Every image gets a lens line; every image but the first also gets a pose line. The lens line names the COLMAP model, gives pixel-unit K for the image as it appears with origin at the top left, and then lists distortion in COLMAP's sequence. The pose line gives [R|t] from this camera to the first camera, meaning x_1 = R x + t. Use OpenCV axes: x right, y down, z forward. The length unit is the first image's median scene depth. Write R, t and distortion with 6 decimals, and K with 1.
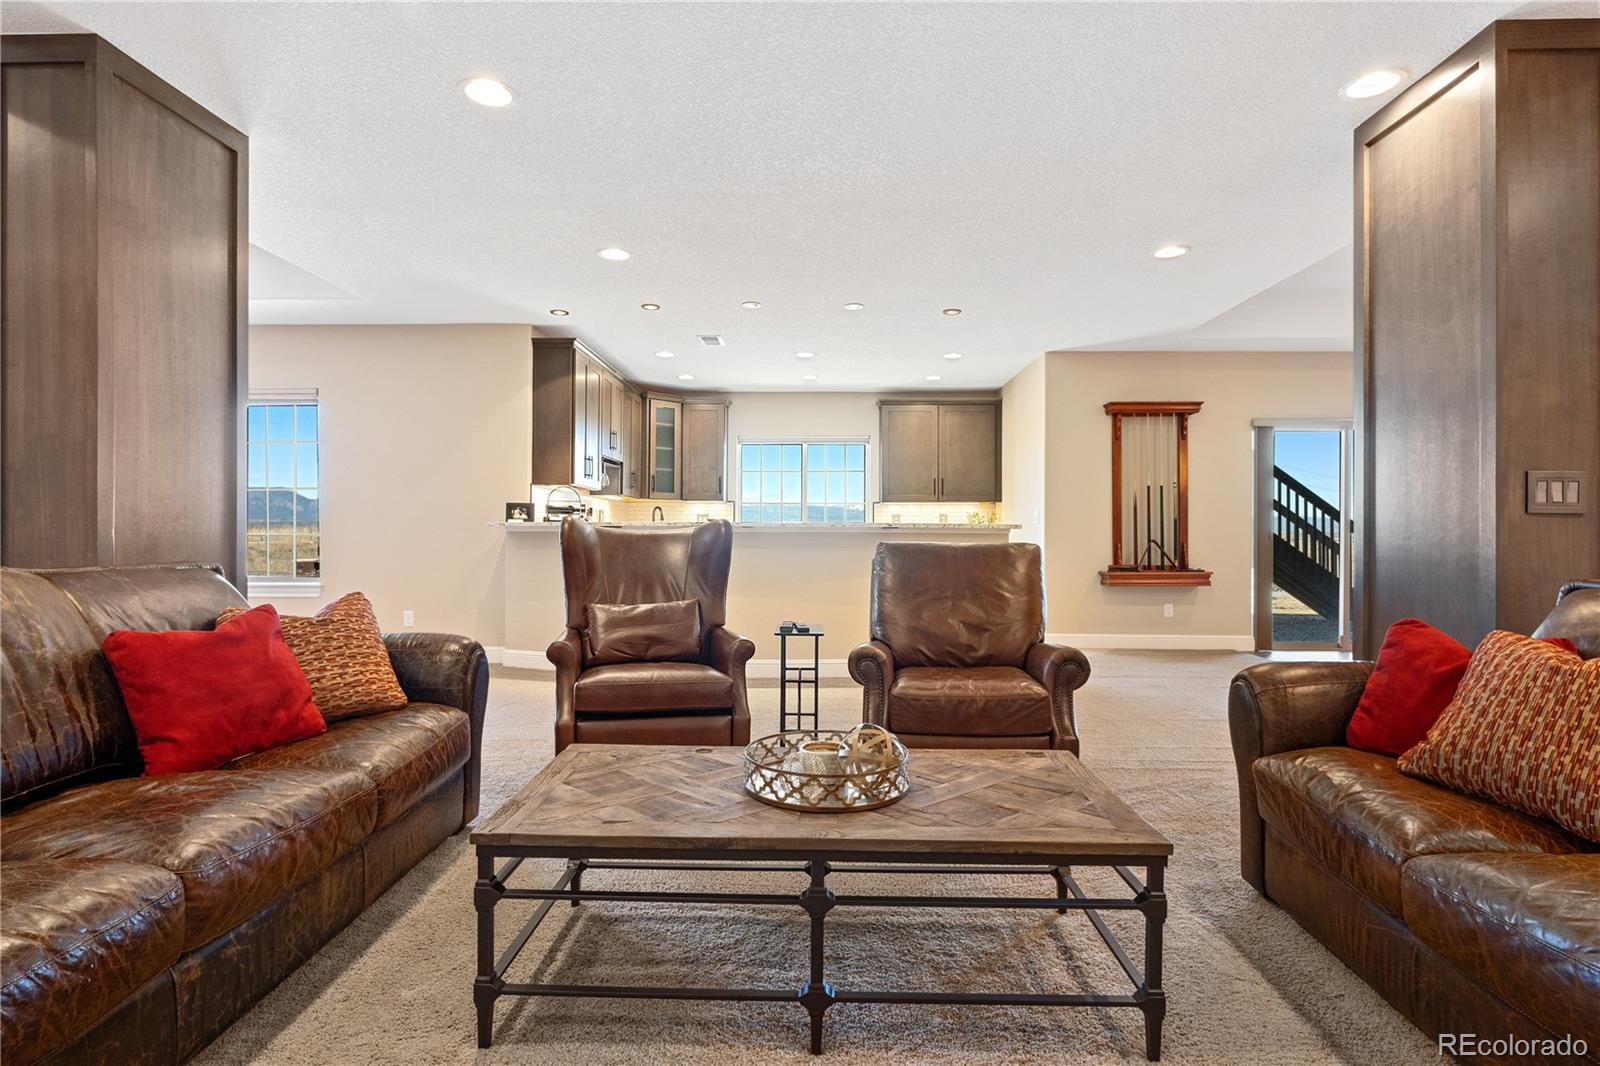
lens RADIAL K [[805.9, 0, 798.0], [0, 805.9, 534.4], [0, 0, 1]] dist [-0.002821, 0.000236]
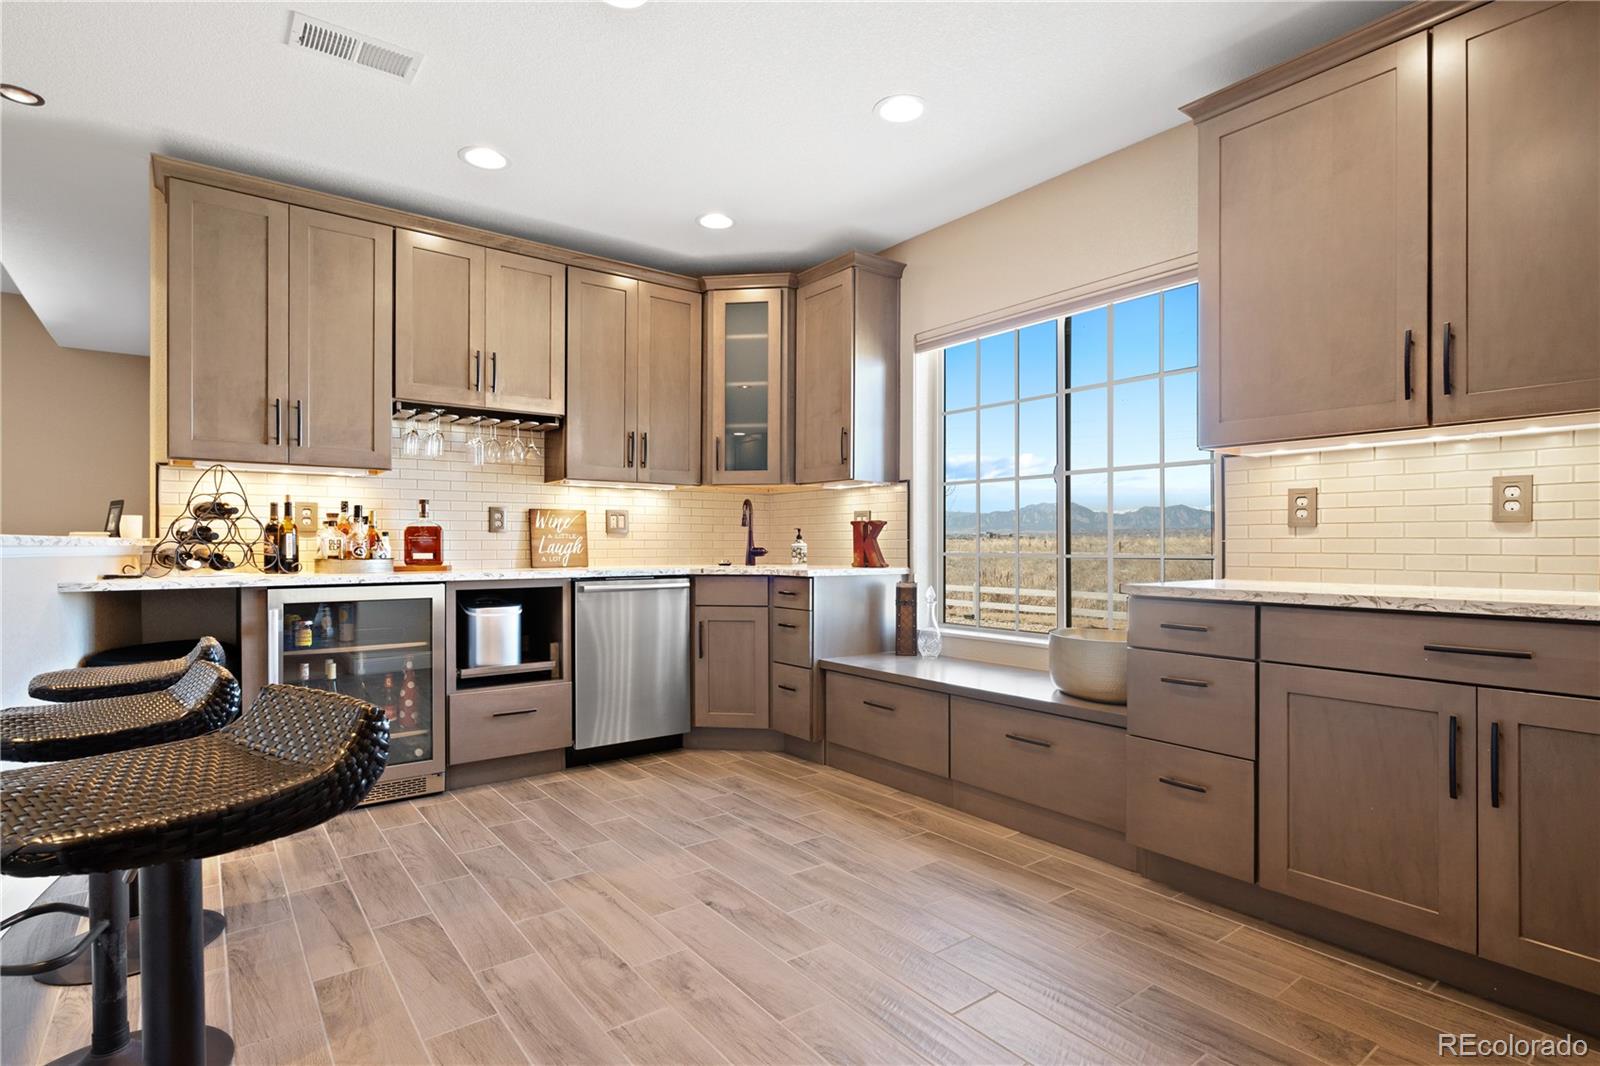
lens RADIAL K [[805.9, 0, 800.7], [0, 805.9, 540.1], [0, 0, 1]] dist [-0.002821, 0.000236]
pose [[0.632117, -0.007189, -0.774840, 0.296871], [0.001889, 0.999968, -0.007736, -0.007392], [0.774871, 0.003426, 0.632110, 0.877750]]
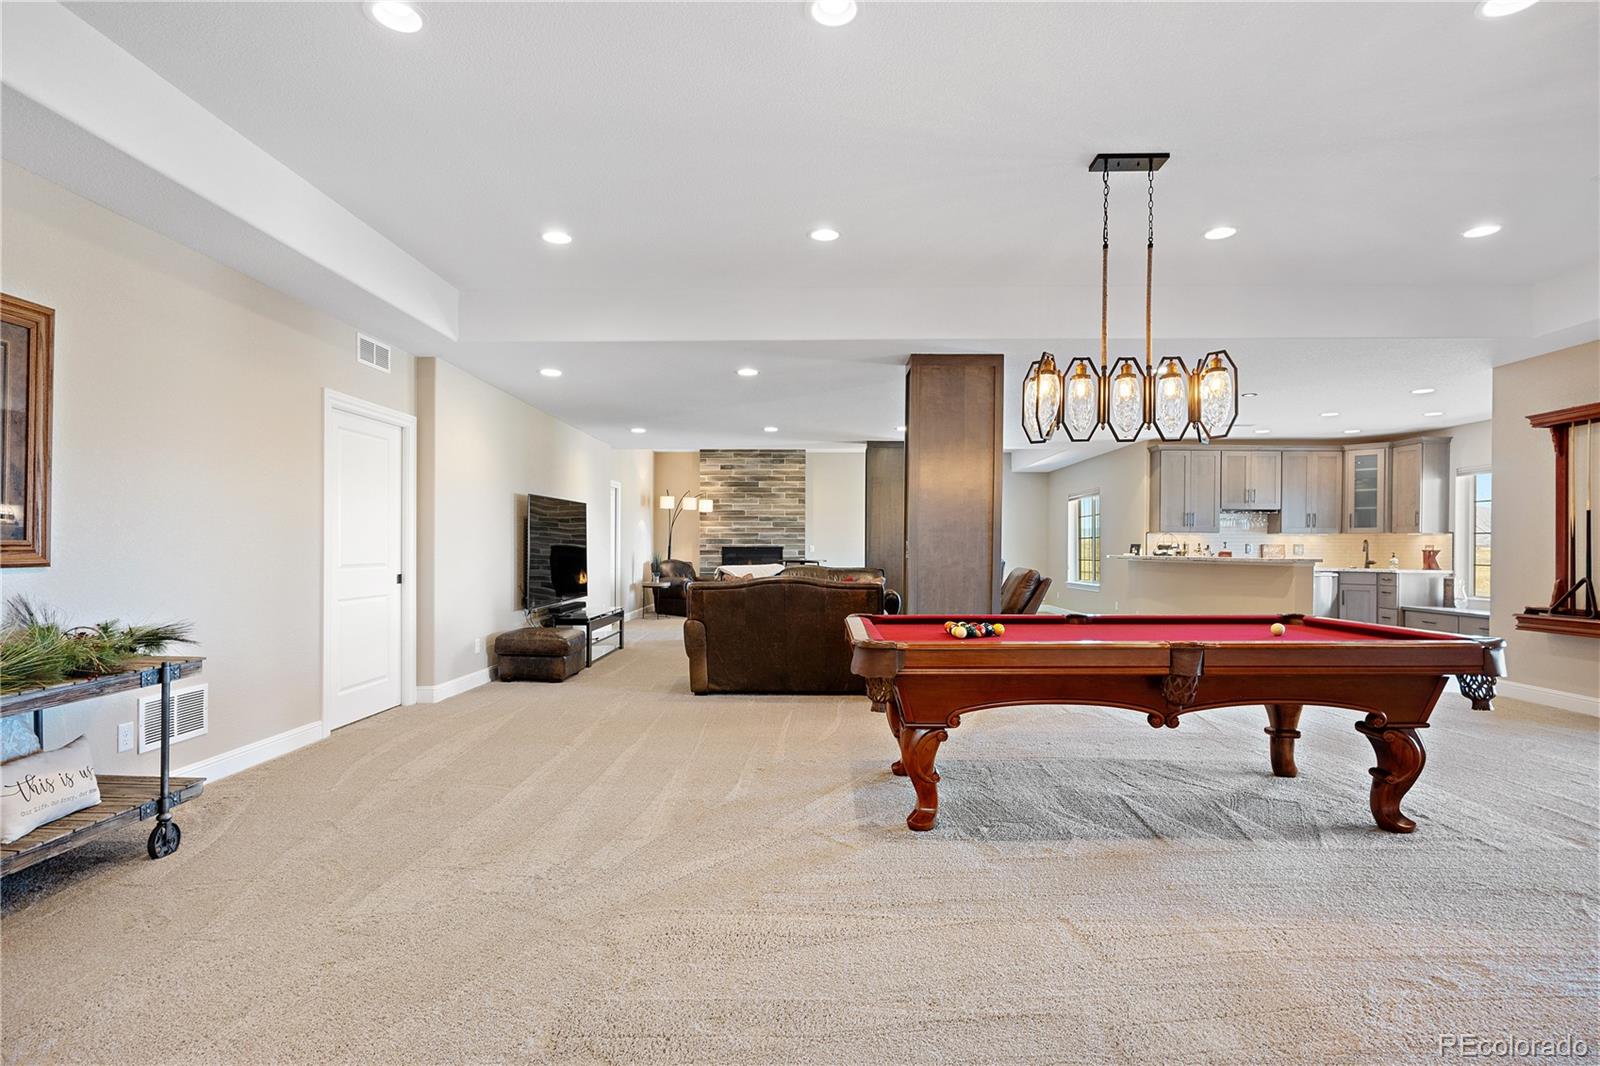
lens RADIAL K [[805.9, 0, 787.9], [0, 805.9, 548.2], [0, 0, 1]] dist [-0.002821, 0.000236]
pose [[0.001766, -0.005402, -0.999984, 1.217381], [-0.008471, 0.999949, -0.005416, -0.012040], [0.999963, 0.008481, 0.001720, 0.209556]]
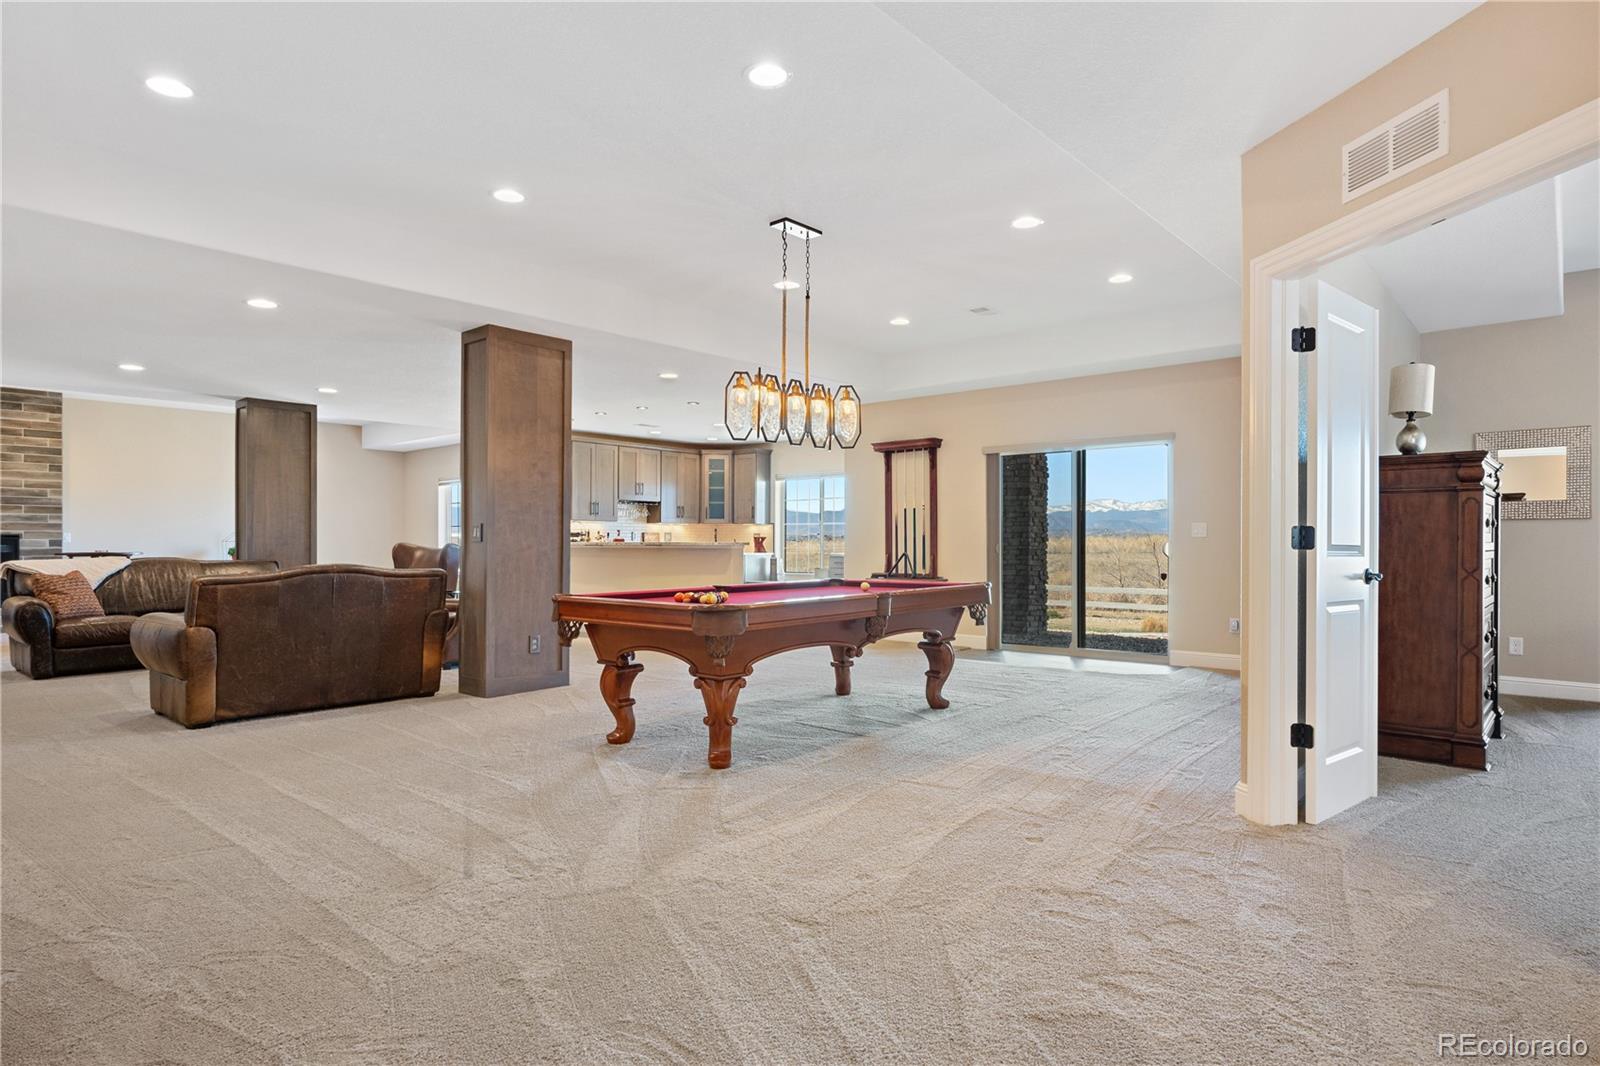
lens RADIAL K [[906.8, 0, 808.2], [0, 906.8, 543.4], [0, 0, 1]] dist [-0.001316, 0.000500]
pose [[0.775551, -0.005367, -0.631262, 1.179908], [0.001717, 0.999978, -0.006392, 0.001025], [0.631283, 0.003874, 0.775543, -0.155009]]
